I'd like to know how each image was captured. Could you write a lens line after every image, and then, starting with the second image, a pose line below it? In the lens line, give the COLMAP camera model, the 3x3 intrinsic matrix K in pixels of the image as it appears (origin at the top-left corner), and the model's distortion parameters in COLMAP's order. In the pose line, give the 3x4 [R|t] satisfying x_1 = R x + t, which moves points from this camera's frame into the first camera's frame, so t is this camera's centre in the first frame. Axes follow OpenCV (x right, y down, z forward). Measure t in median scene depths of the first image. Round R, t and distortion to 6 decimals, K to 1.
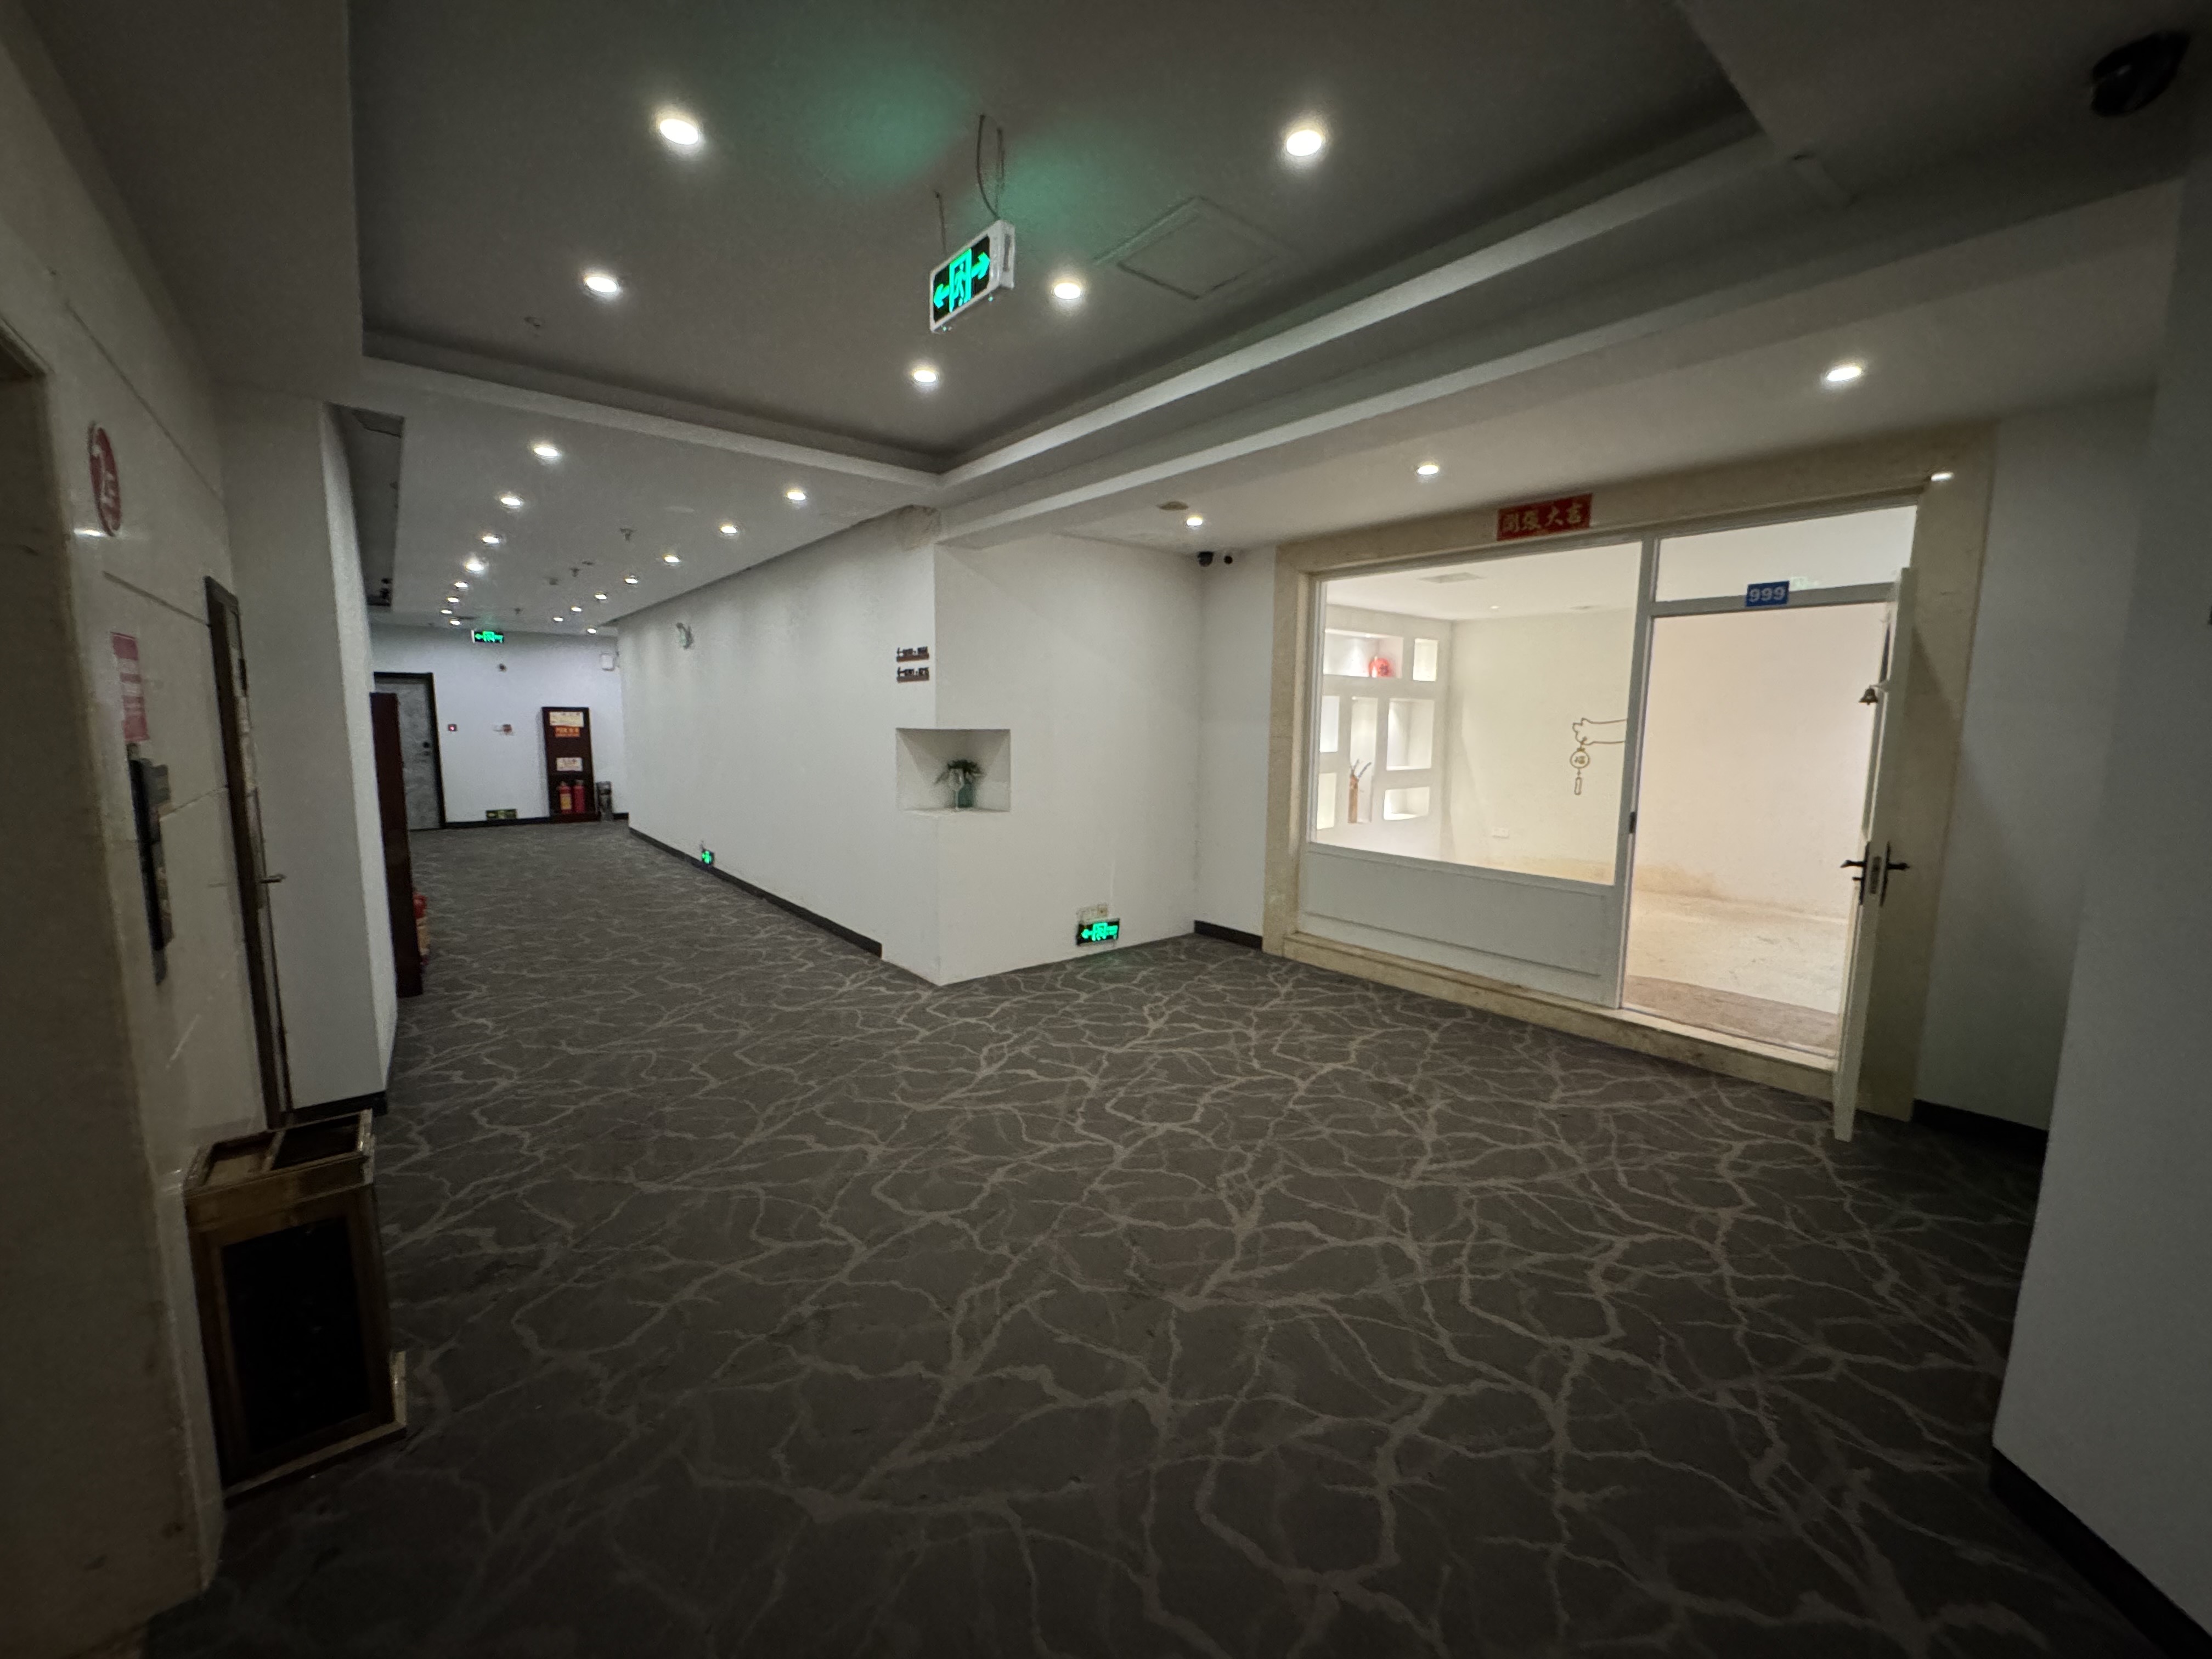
lens RADIAL K [[883.4, 0, 1105.6], [0, 883.4, 826.6], [0, 0, 1]] dist [-0.003277, 0.000308]
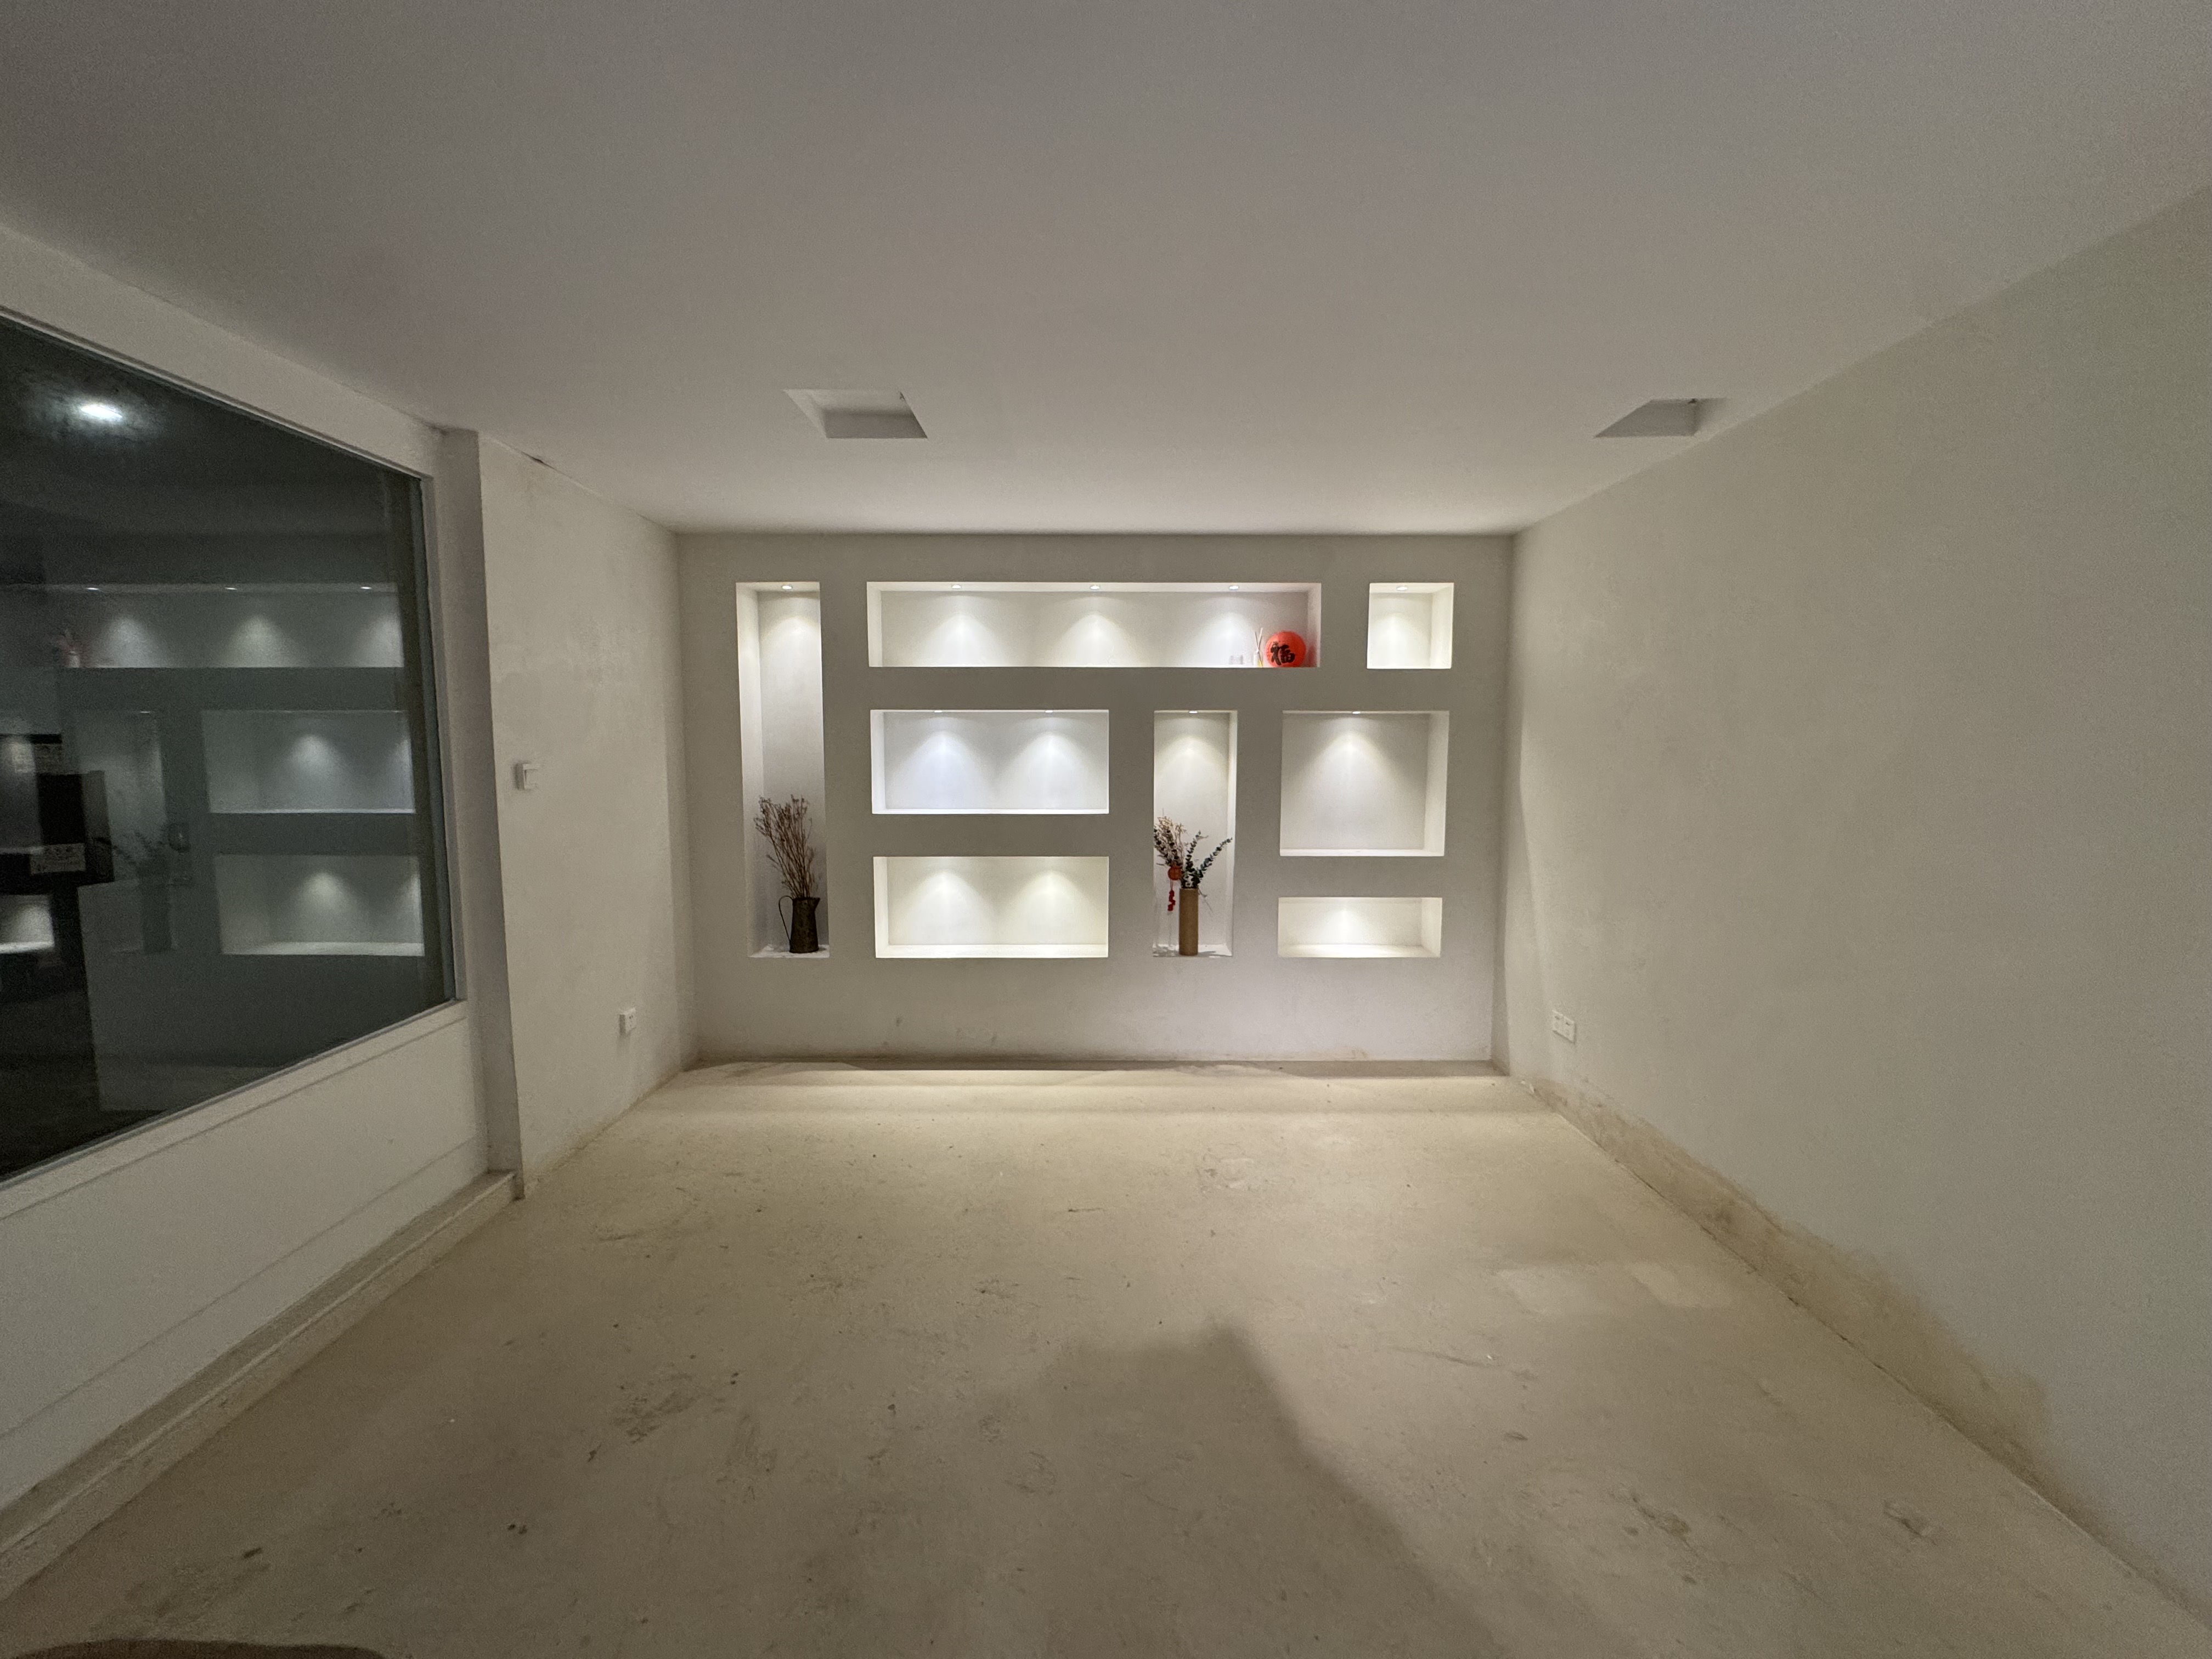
lens RADIAL K [[883.4, 0, 1105.6], [0, 883.4, 826.6], [0, 0, 1]] dist [-0.003277, 0.000308]
pose [[0.767004, 0.064196, -0.638423, 1.046573], [-0.081130, 0.996700, 0.002752, -0.138297], [0.636493, 0.049685, 0.769681, 1.043784]]
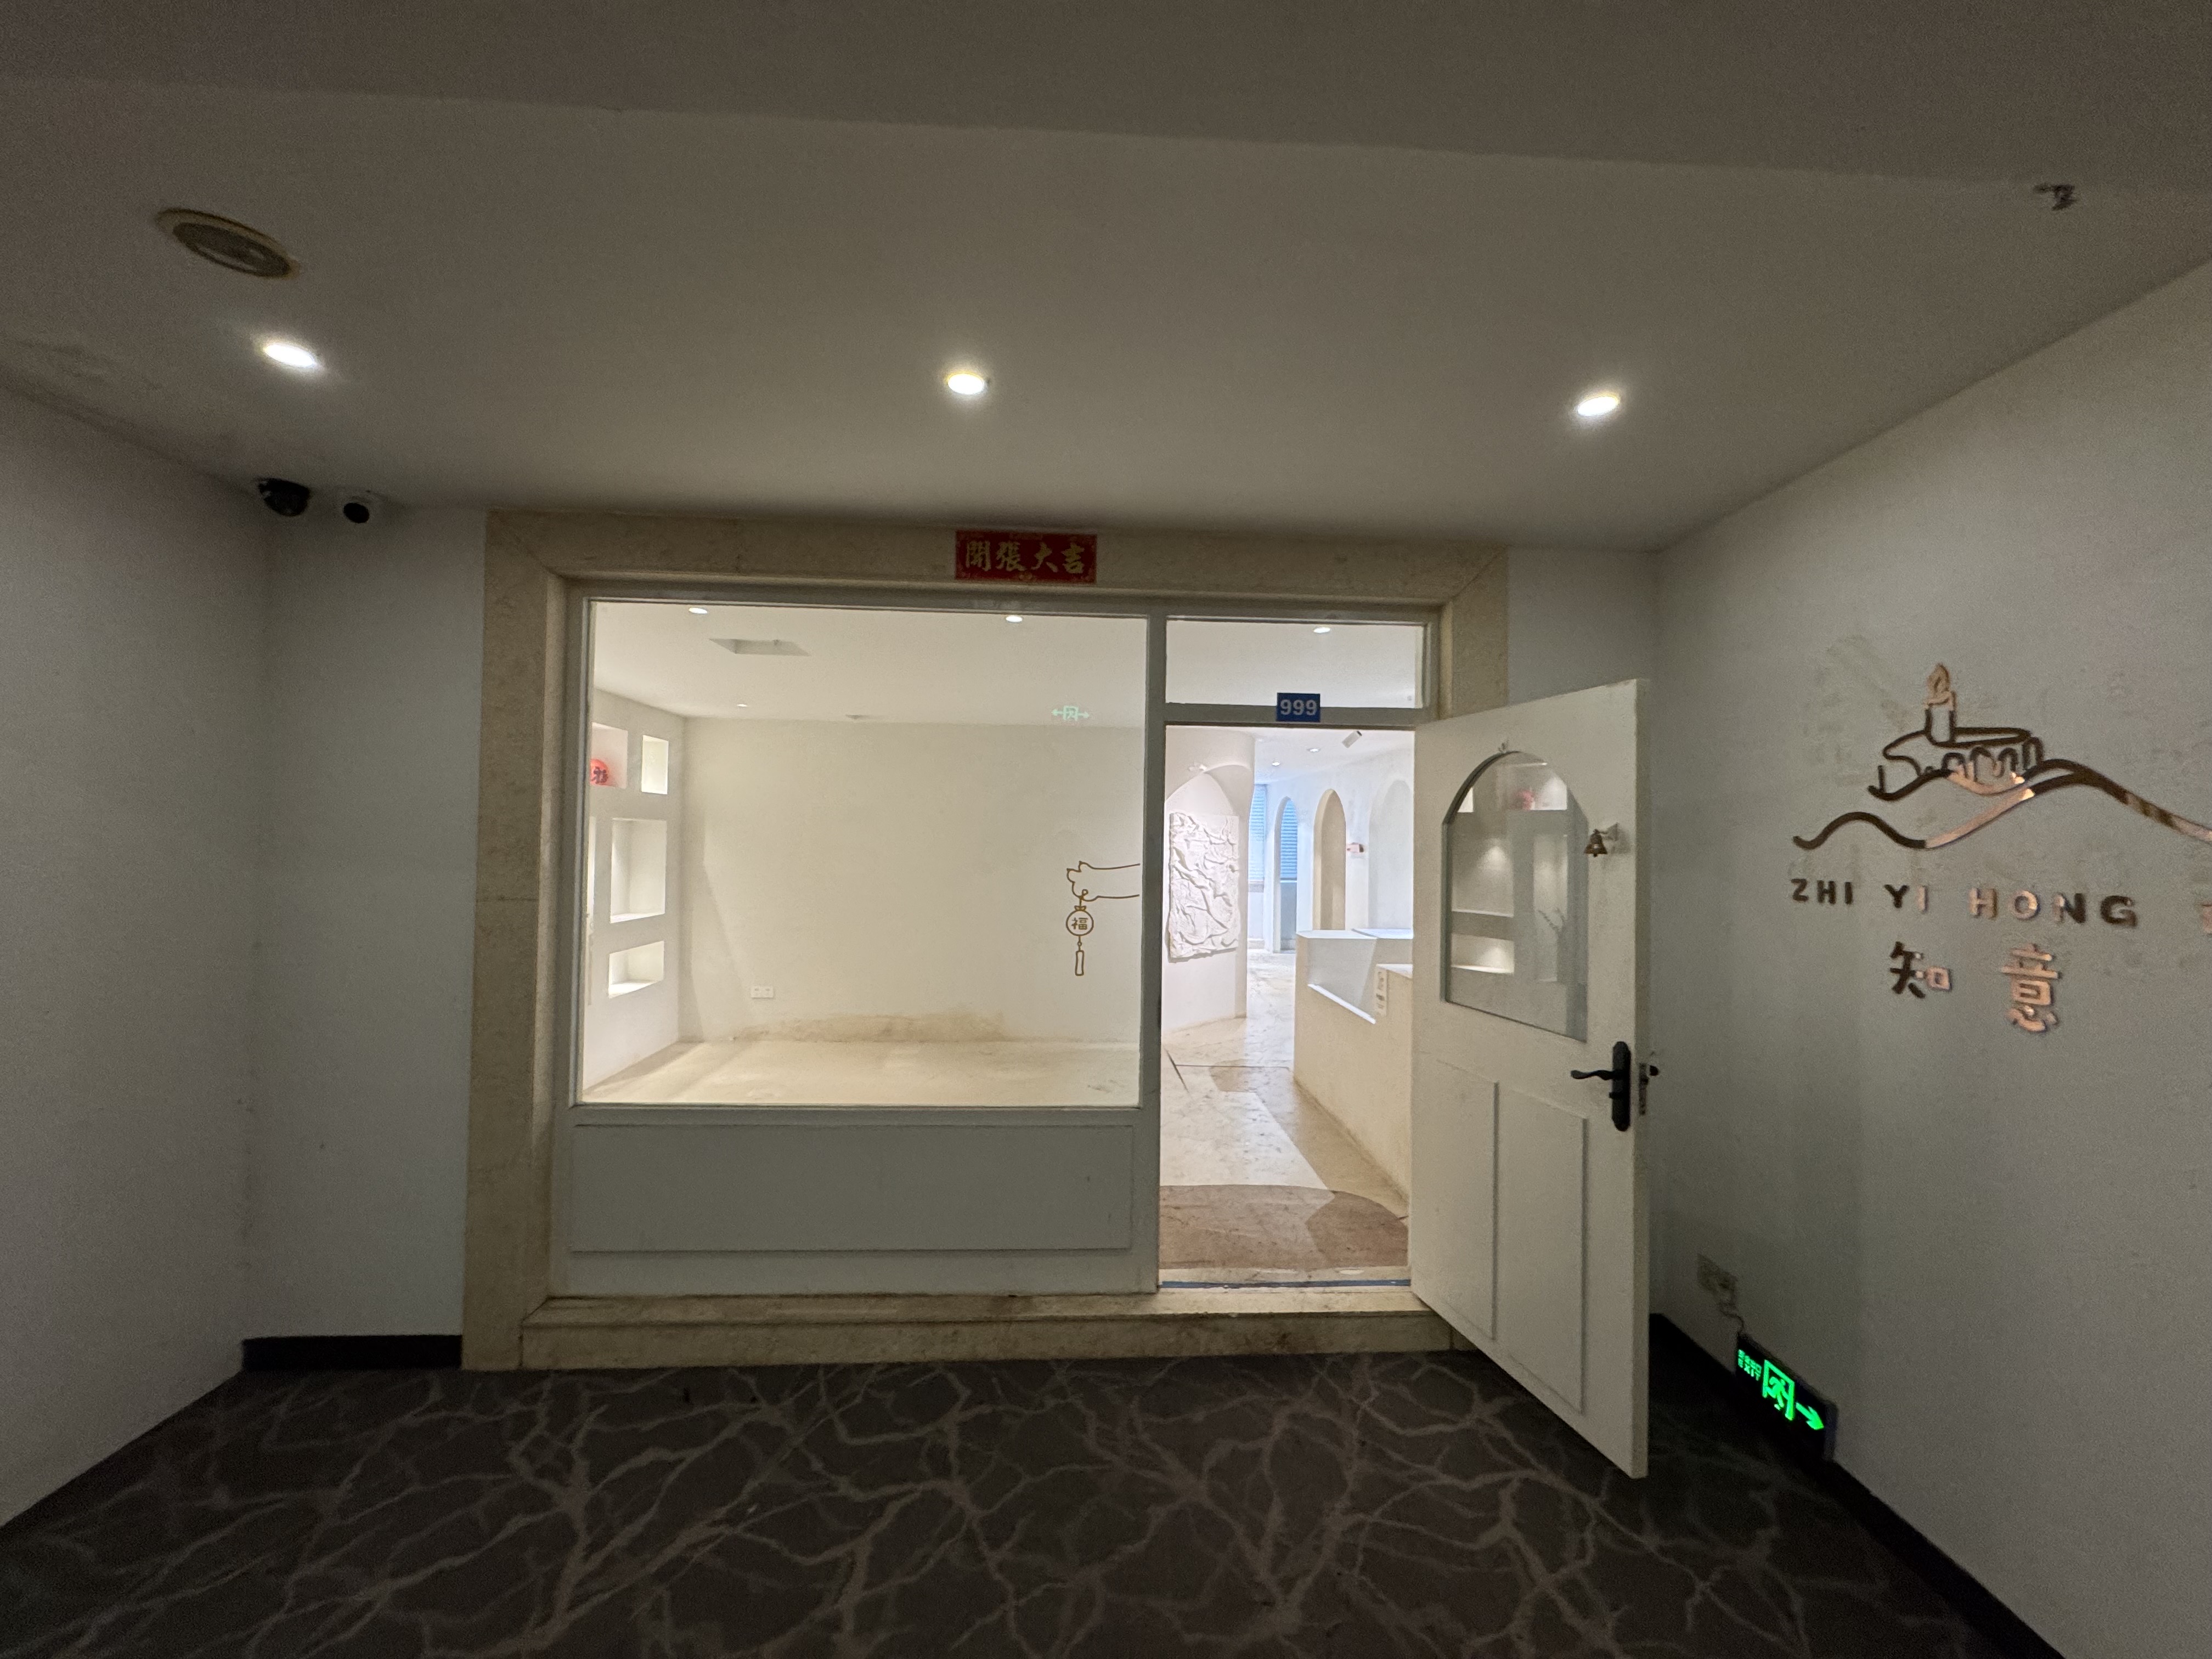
lens RADIAL K [[883.4, 0, 1105.6], [0, 883.4, 826.6], [0, 0, 1]] dist [-0.003277, 0.000308]
pose [[0.599133, 0.013847, 0.800530, 0.012174], [0.090522, 0.992268, -0.084912, -0.086777], [-0.795516, 0.123339, 0.593247, 0.558030]]
